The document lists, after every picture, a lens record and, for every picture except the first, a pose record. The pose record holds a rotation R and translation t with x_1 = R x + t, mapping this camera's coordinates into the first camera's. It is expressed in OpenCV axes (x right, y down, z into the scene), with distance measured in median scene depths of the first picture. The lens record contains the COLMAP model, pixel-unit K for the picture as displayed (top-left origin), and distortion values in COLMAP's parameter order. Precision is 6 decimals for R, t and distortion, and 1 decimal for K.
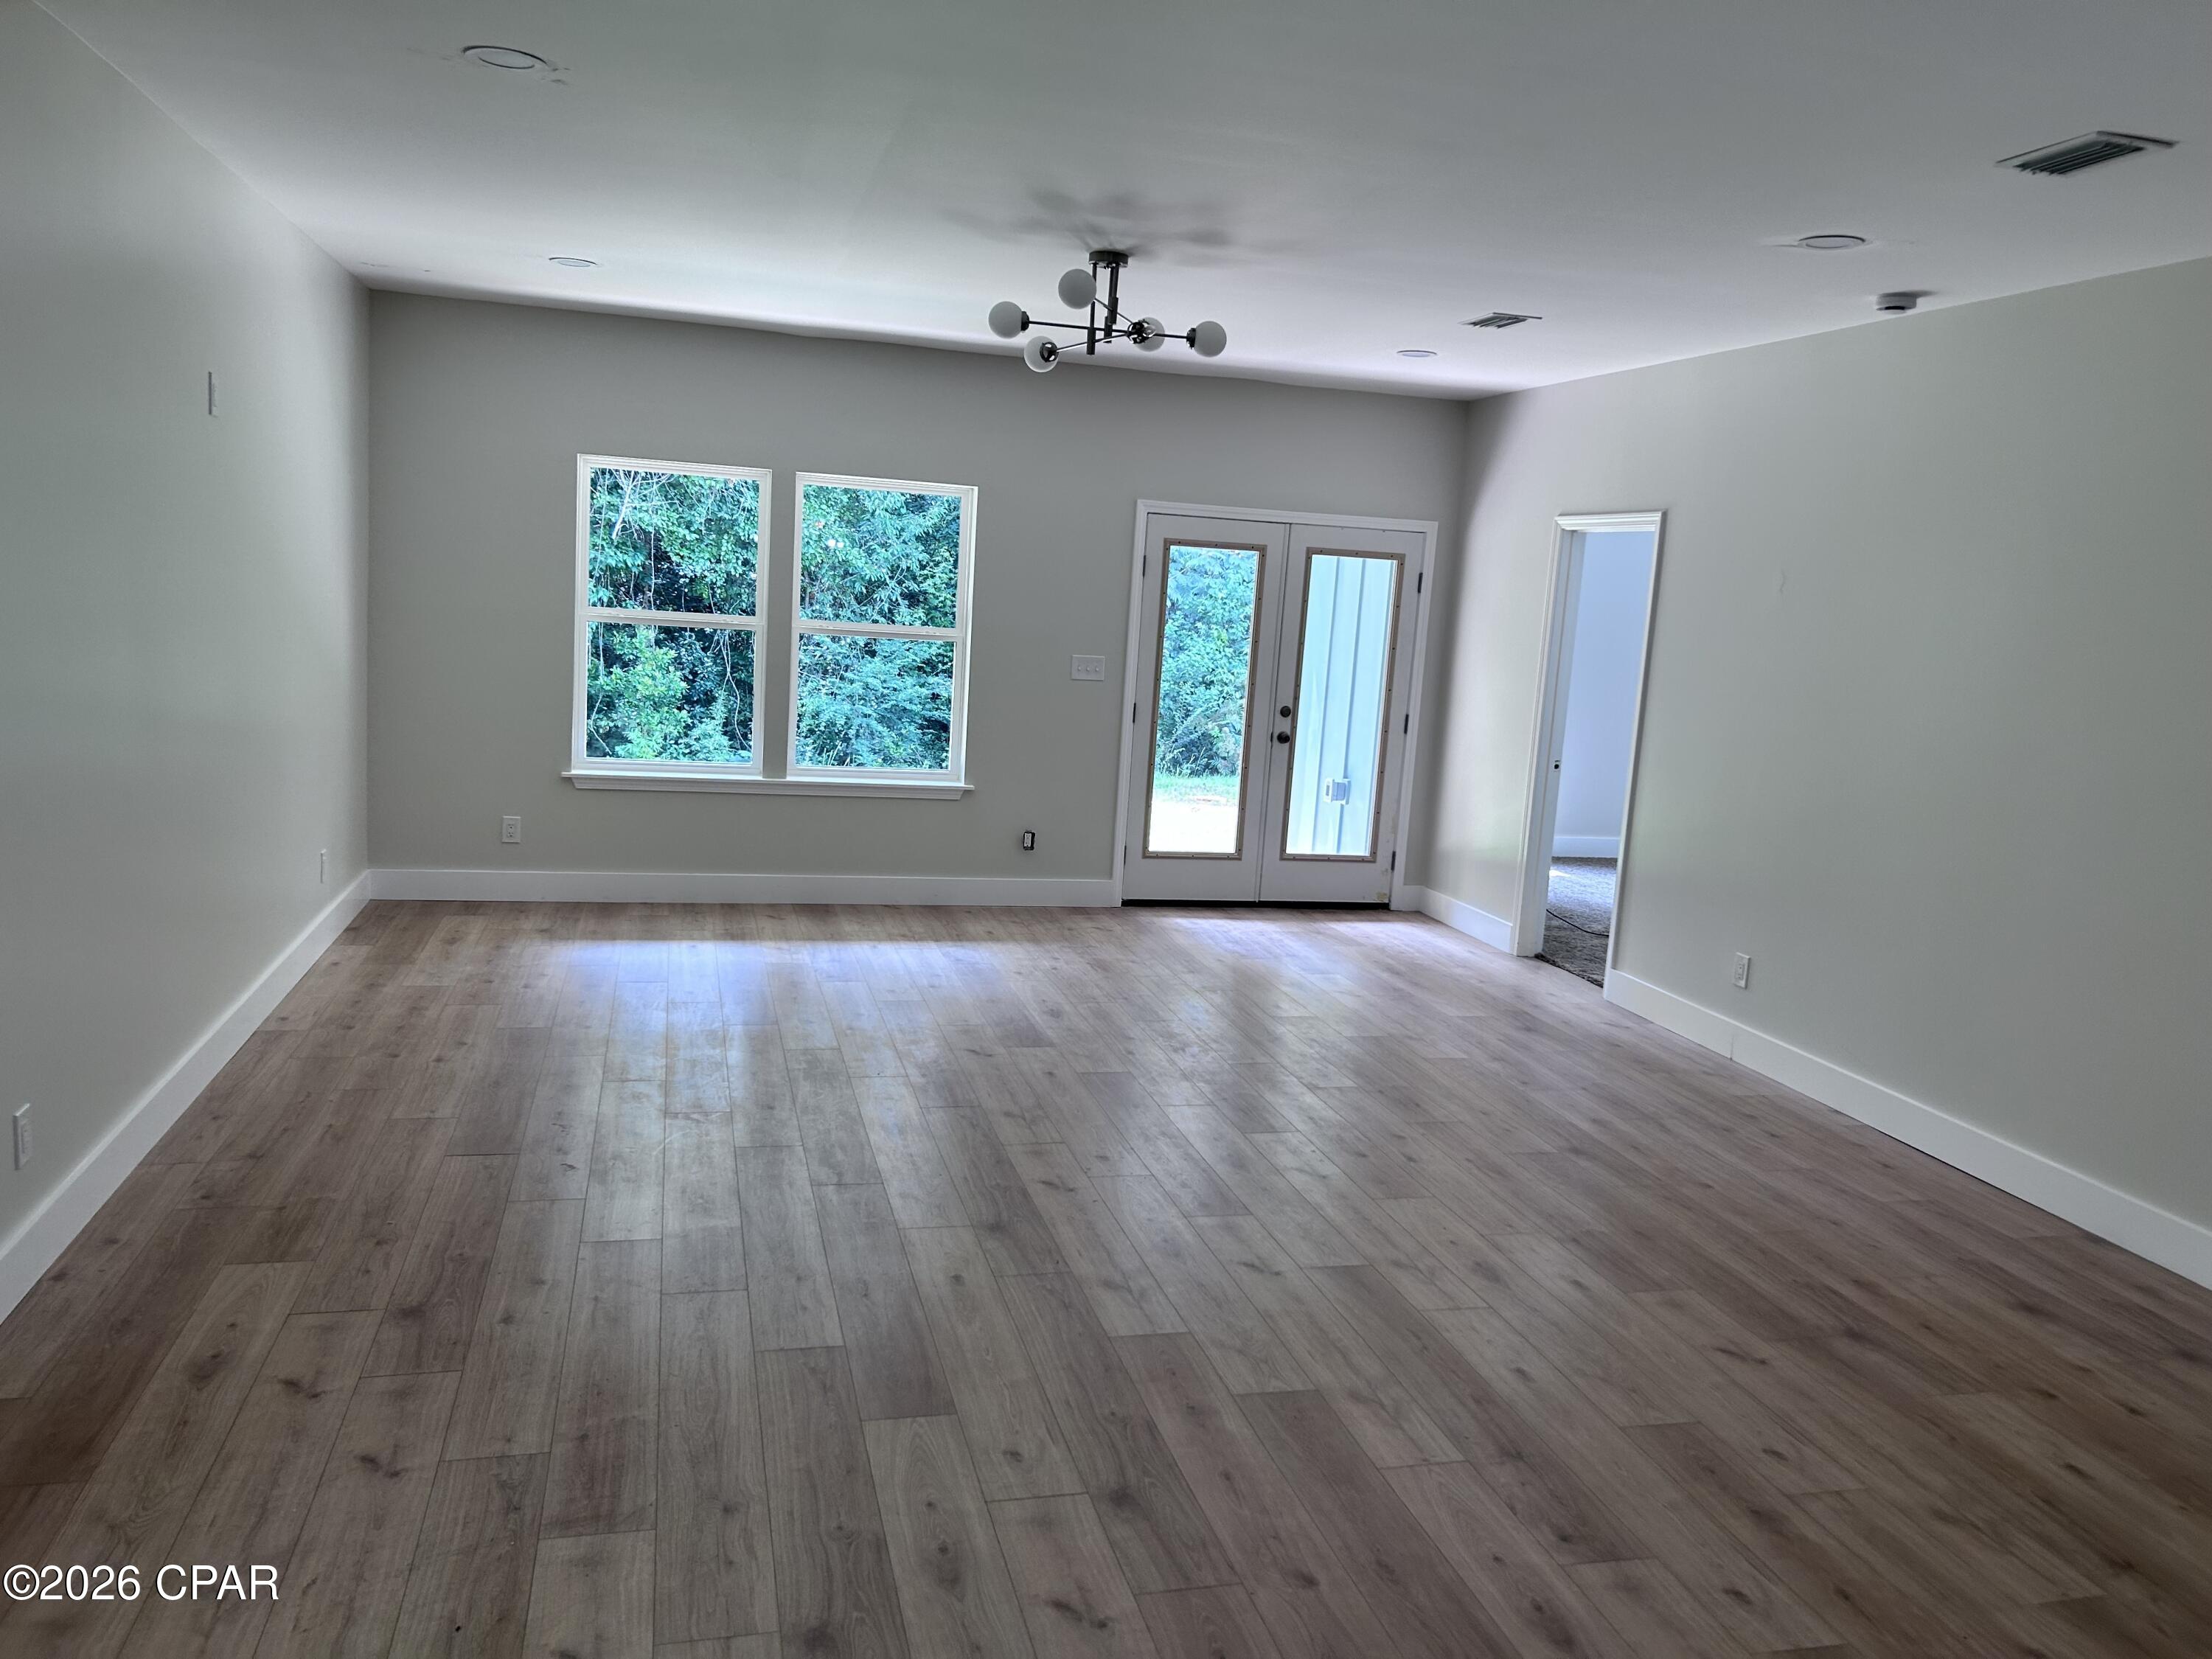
lens RADIAL K [[1683.9, 0, 1094.4], [0, 1683.9, 843.5], [0, 0, 1]] dist [0.058765, -0.067442]
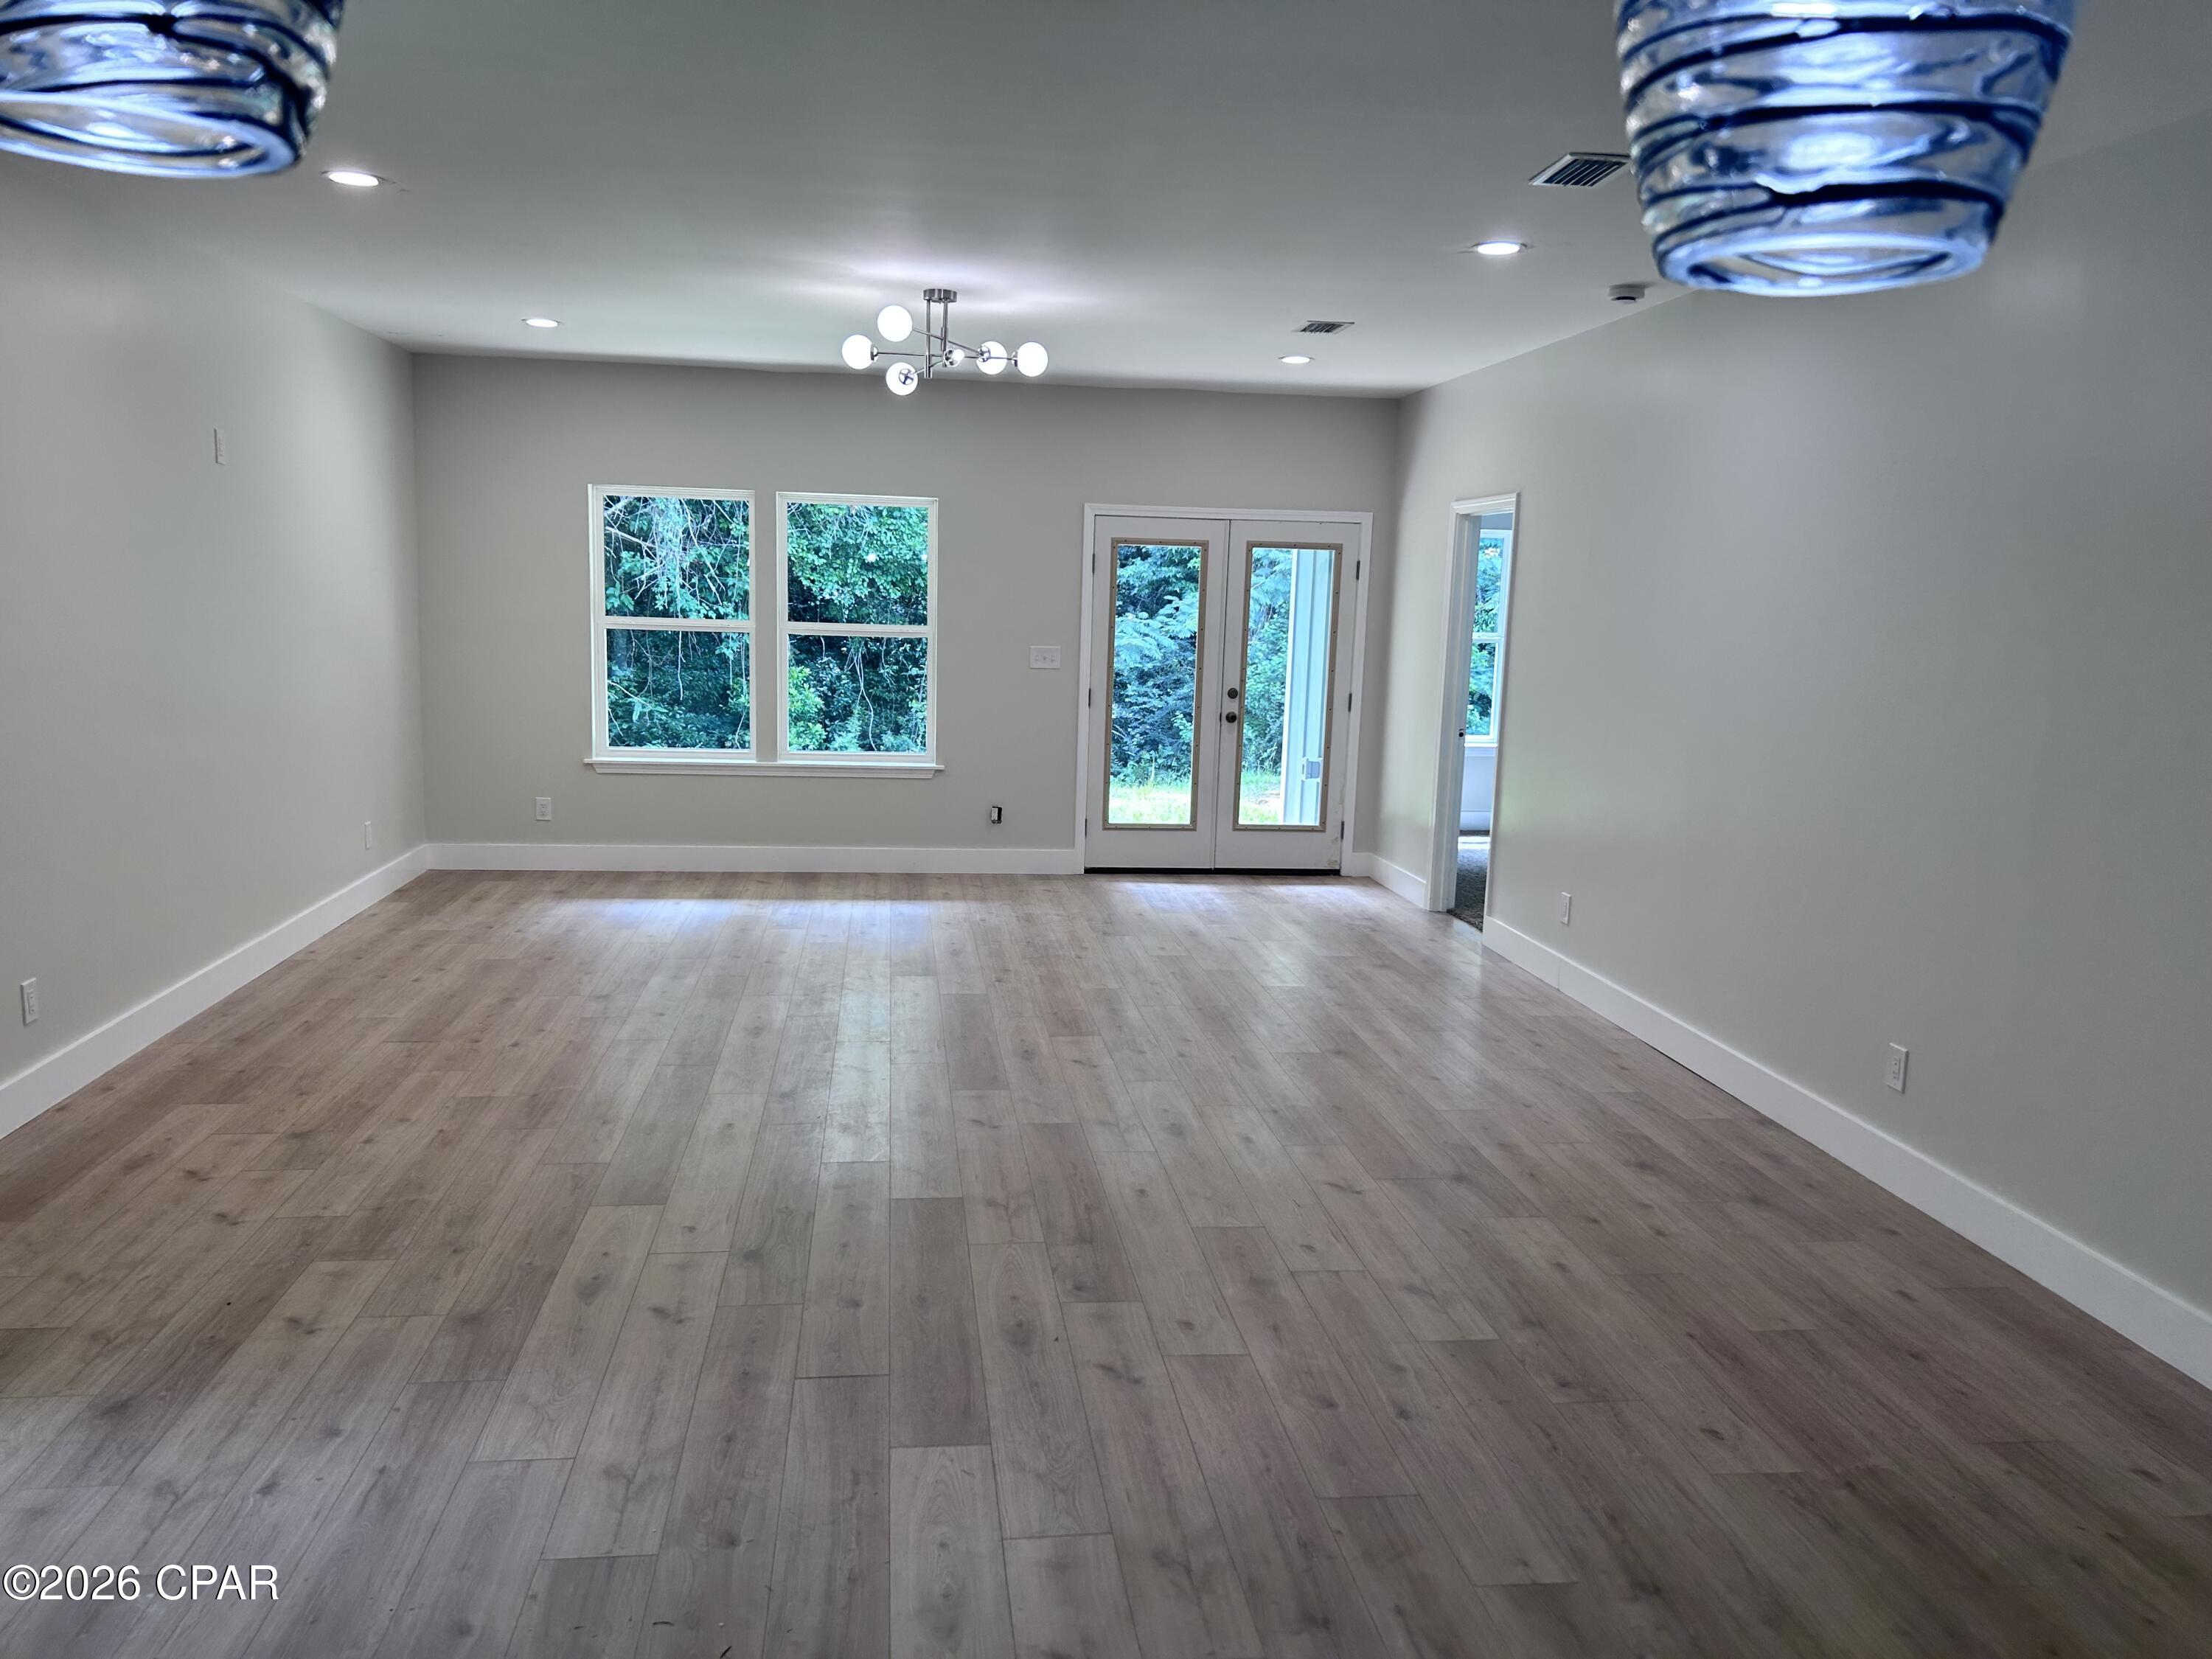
lens RADIAL K [[1683.9, 0, 1082.7], [0, 1683.9, 890.1], [0, 0, 1]] dist [0.058765, -0.067442]
pose [[0.990099, -0.011122, -0.139933, 0.188039], [0.013224, 0.999813, 0.014100, 0.036089], [0.139750, -0.015811, 0.990061, -0.107276]]
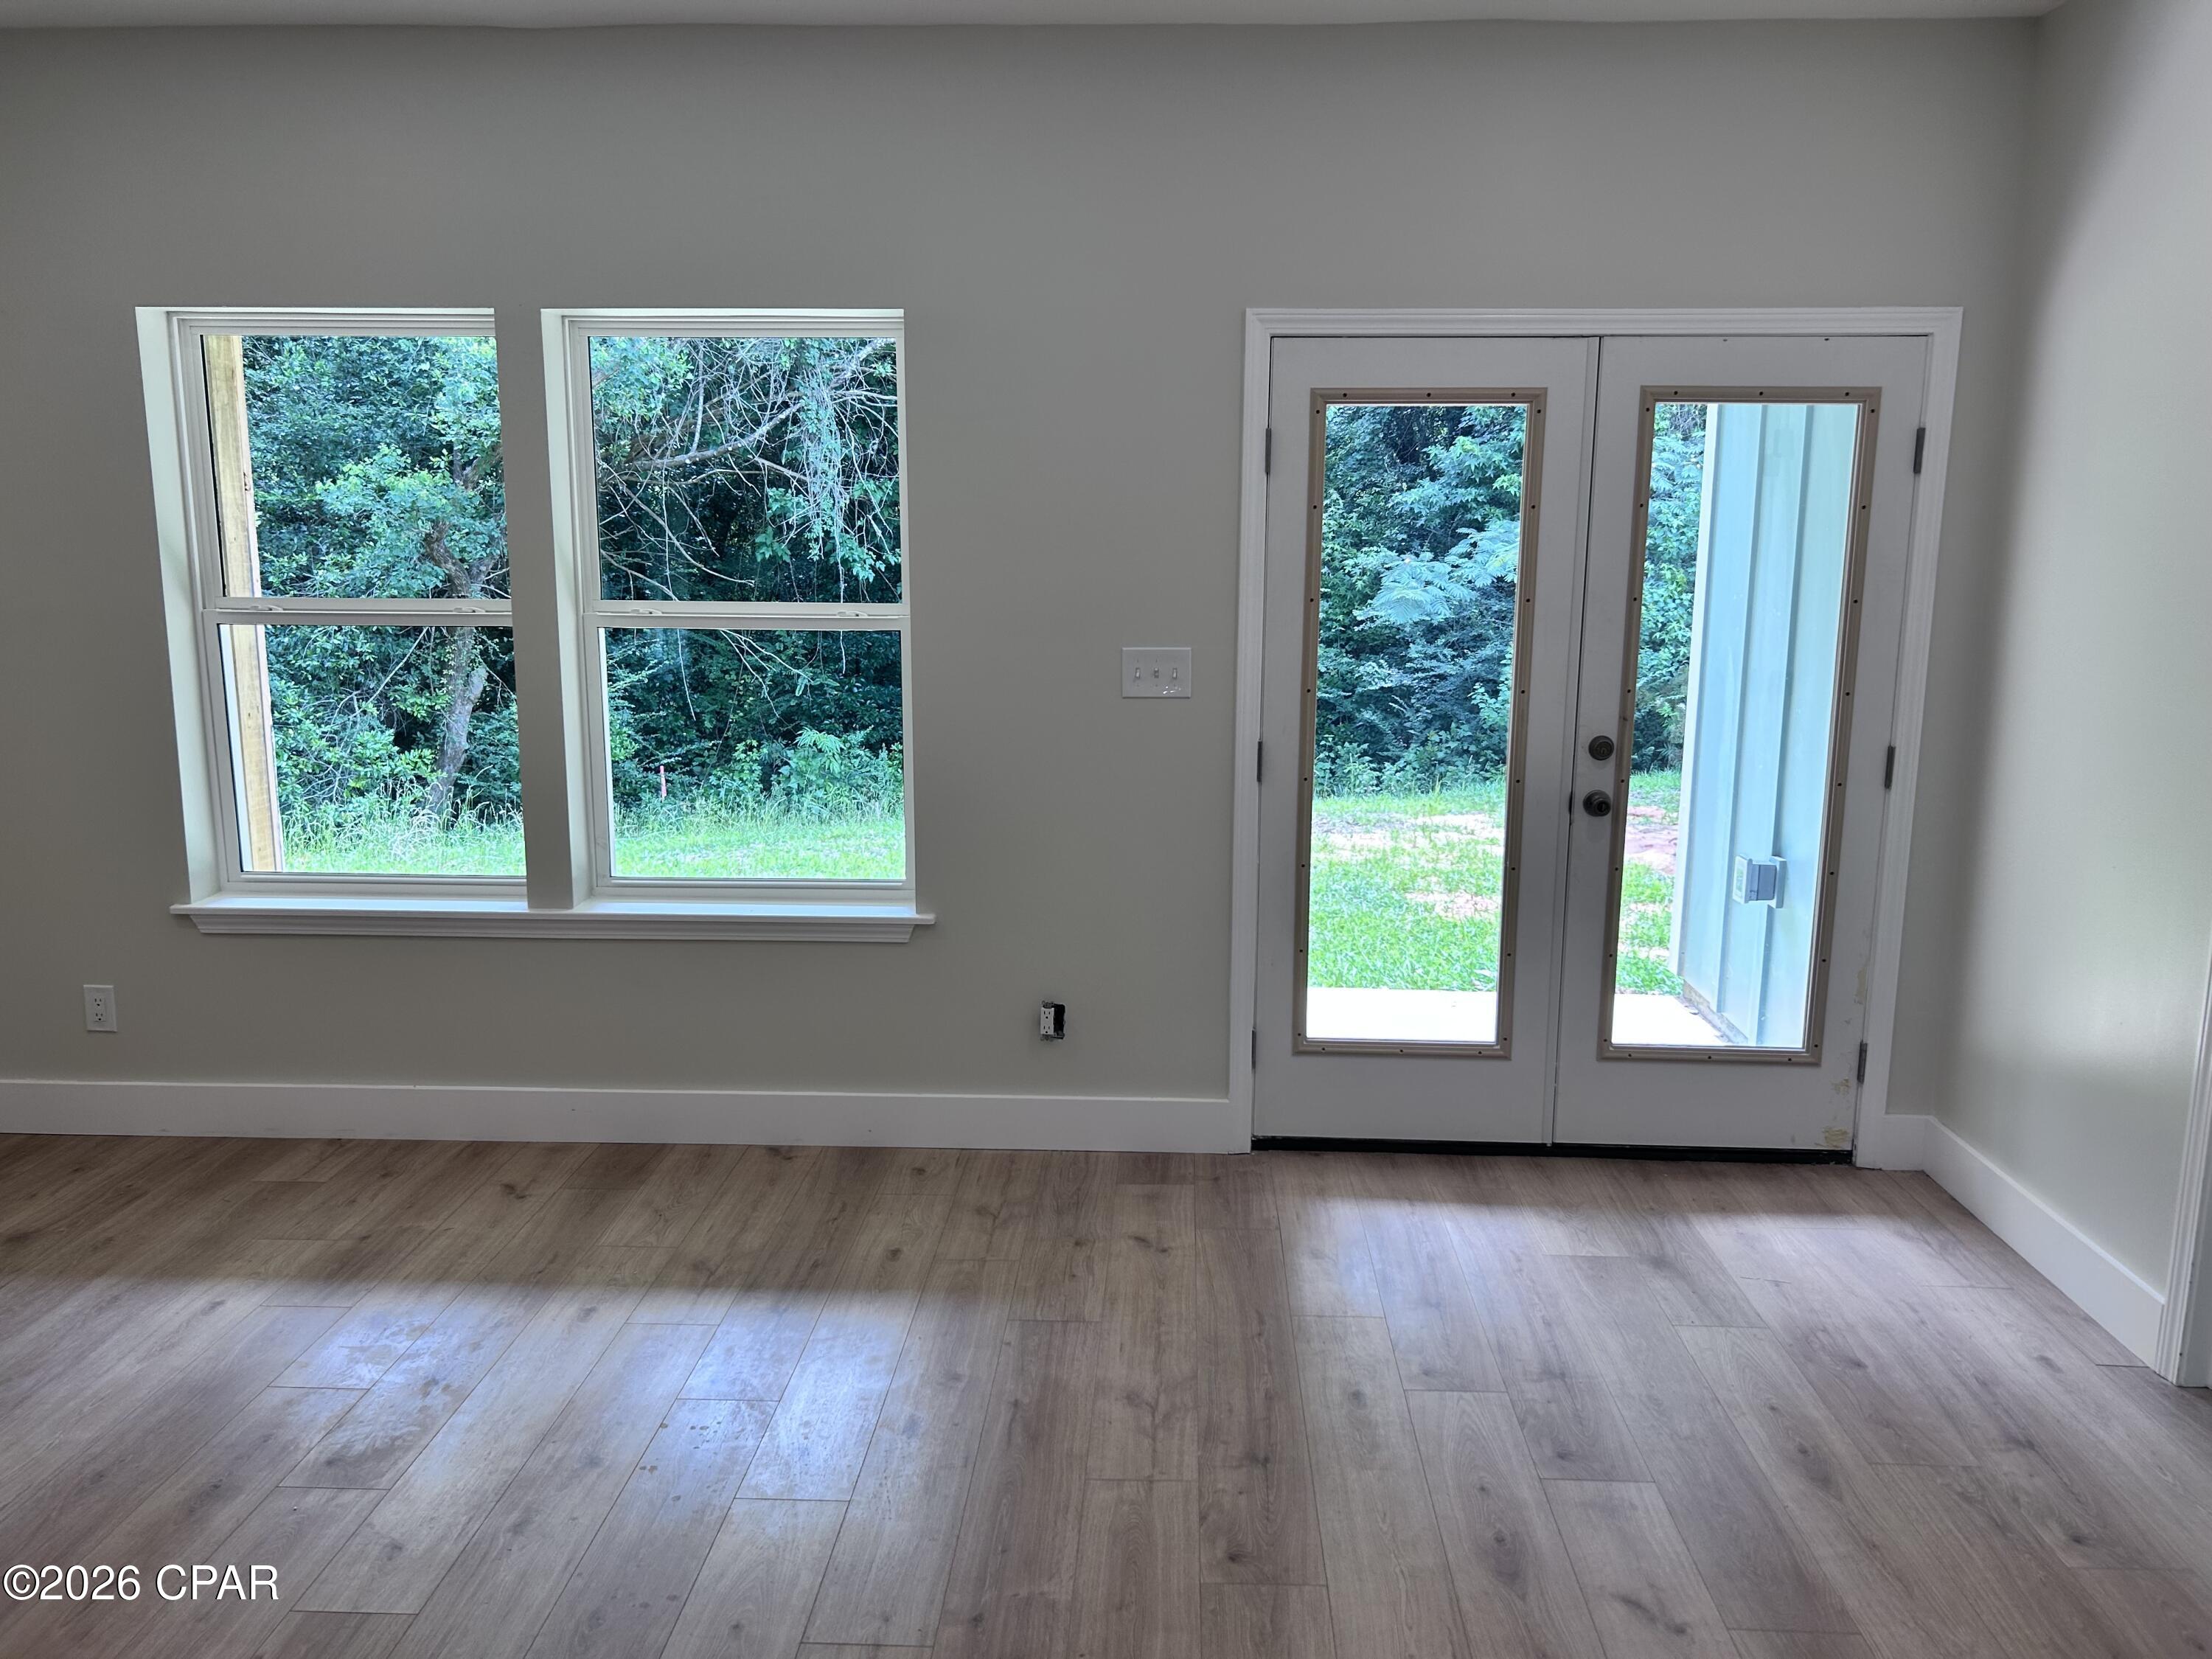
lens RADIAL K [[1683.9, 0, 1143.9], [0, 1683.9, 843.2], [0, 0, 1]] dist [0.058765, -0.067442]
pose [[0.955106, -0.004033, -0.296236, 0.146363], [0.010556, 0.999736, 0.020425, -0.069994], [0.296075, -0.022635, 0.954897, 0.573985]]
